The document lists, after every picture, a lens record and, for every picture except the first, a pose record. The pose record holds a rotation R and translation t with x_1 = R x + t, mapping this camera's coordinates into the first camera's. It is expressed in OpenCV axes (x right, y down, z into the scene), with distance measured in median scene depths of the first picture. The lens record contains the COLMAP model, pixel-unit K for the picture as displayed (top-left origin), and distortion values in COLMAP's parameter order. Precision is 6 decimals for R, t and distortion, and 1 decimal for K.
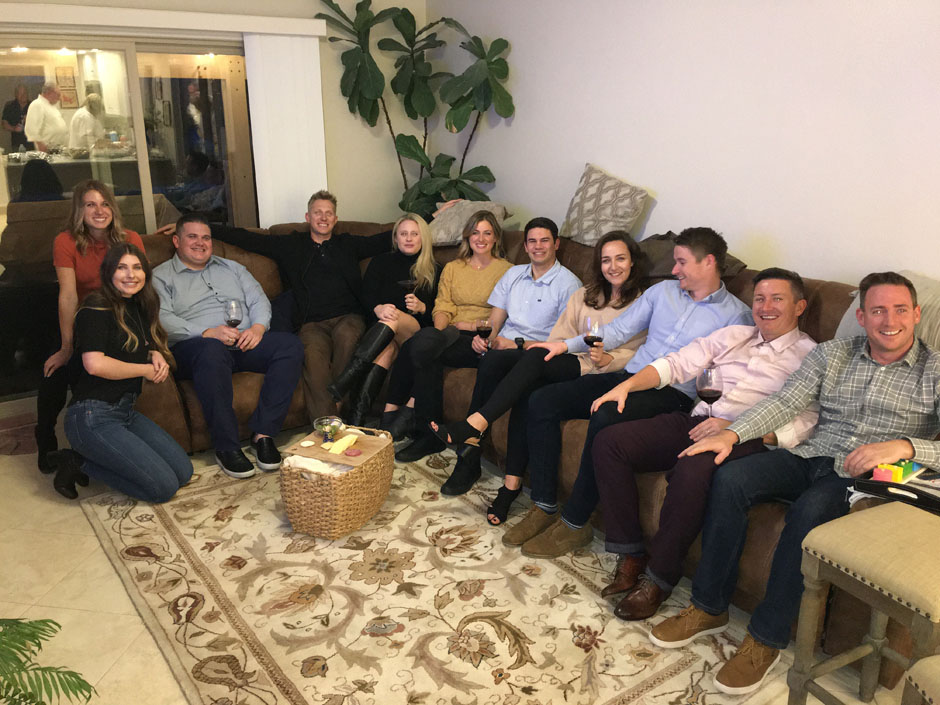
lens RADIAL K [[794.2, 0, 470.9], [0, 794.2, 336.6], [0, 0, 1]] dist [0.141658, -0.202263]
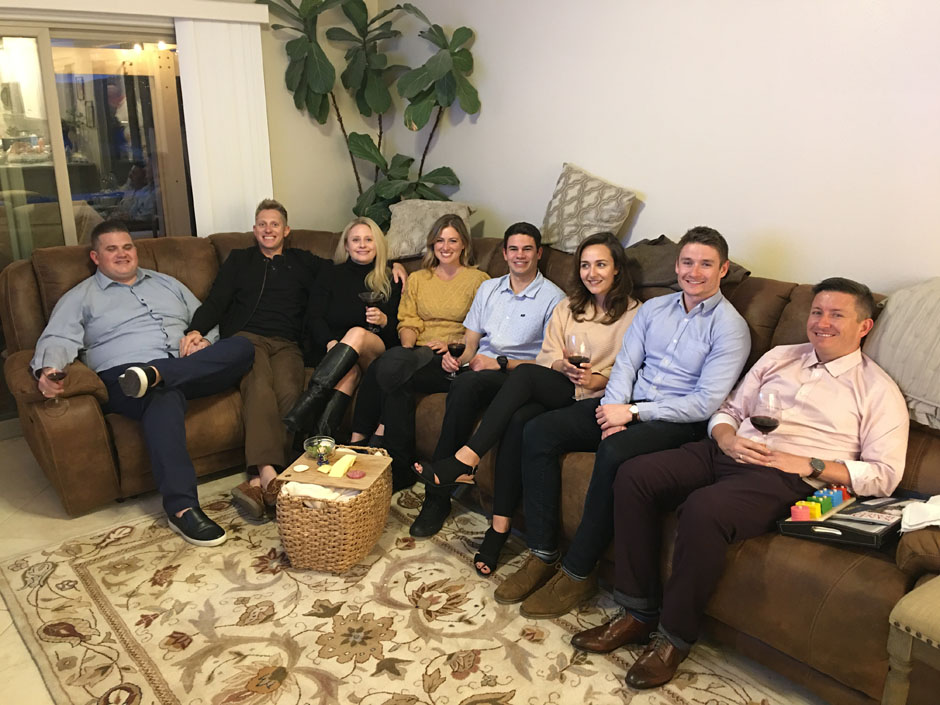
lens RADIAL K [[794.2, 0, 470.9], [0, 794.2, 336.6], [0, 0, 1]] dist [0.141658, -0.202263]
pose [[0.997087, -0.021222, 0.073260, -0.034955], [0.021674, 0.999751, -0.005373, -0.017412], [-0.073128, 0.006945, 0.997298, 0.108486]]
